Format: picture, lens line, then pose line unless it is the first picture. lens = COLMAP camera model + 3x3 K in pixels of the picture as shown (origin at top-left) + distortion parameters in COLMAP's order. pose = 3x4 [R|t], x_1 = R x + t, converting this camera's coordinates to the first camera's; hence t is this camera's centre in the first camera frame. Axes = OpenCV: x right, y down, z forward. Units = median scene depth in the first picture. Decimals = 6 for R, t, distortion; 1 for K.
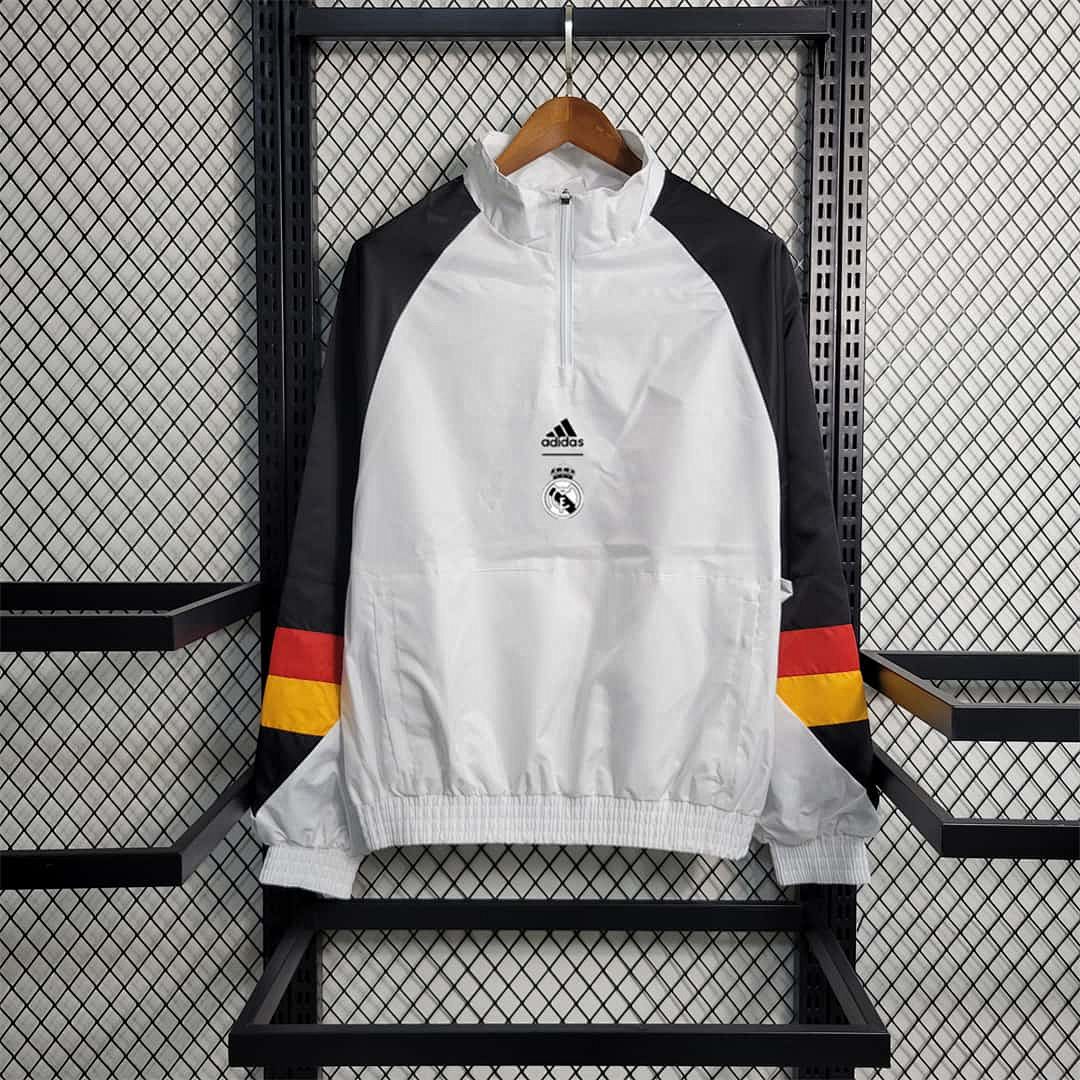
lens RADIAL K [[1001.5, 0, 545.2], [0, 1001.5, 542.2], [0, 0, 1]] dist [-0.008517, 0.000000]
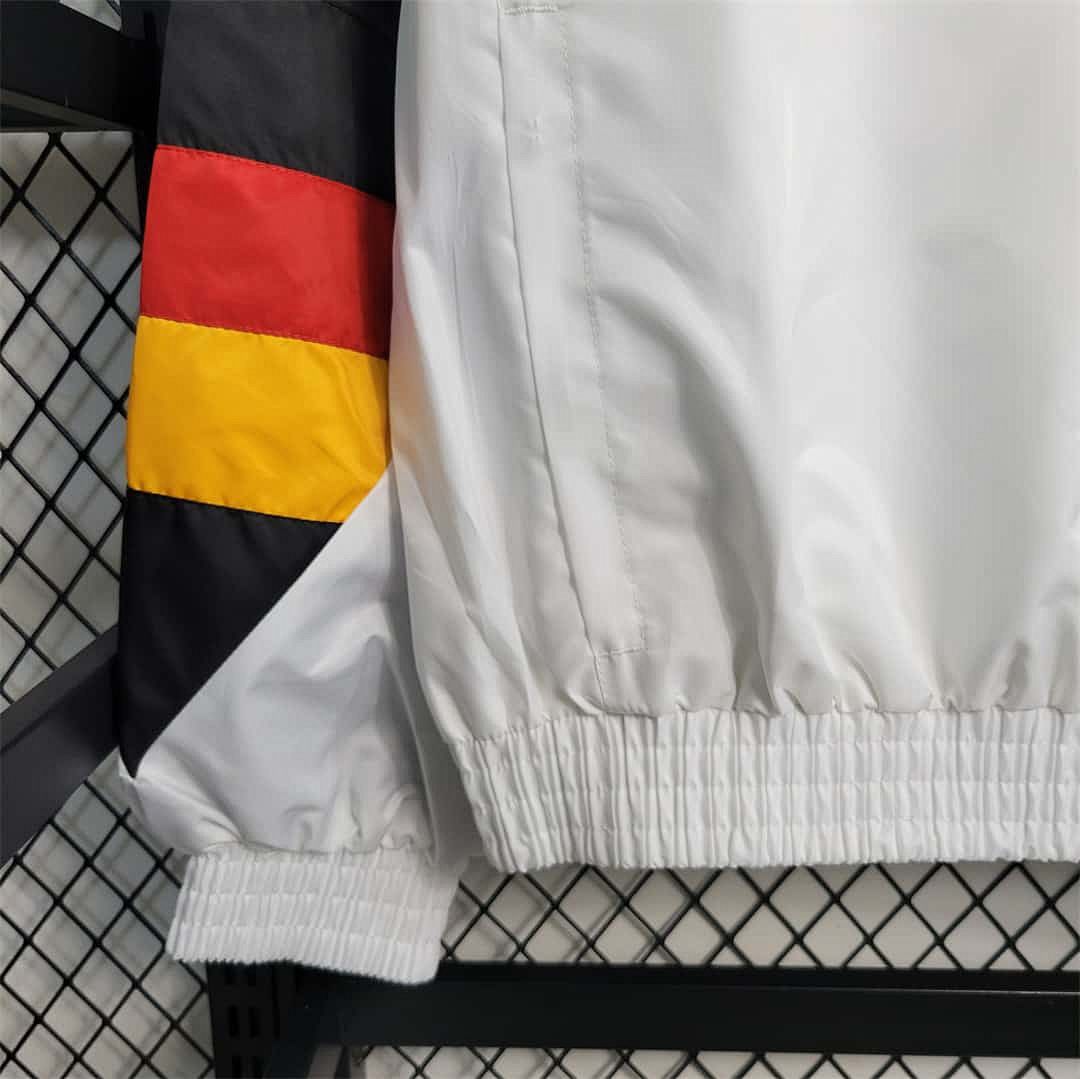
lens RADIAL K [[1001.5, 0, 538.8], [0, 1001.5, 541.4], [0, 0, 1]] dist [-0.008517, 0.000000]
pose [[0.999588, -0.001205, -0.028672, -0.152760], [0.006703, 0.981284, 0.192447, 0.141873], [0.027904, -0.192560, 0.980888, 0.705823]]
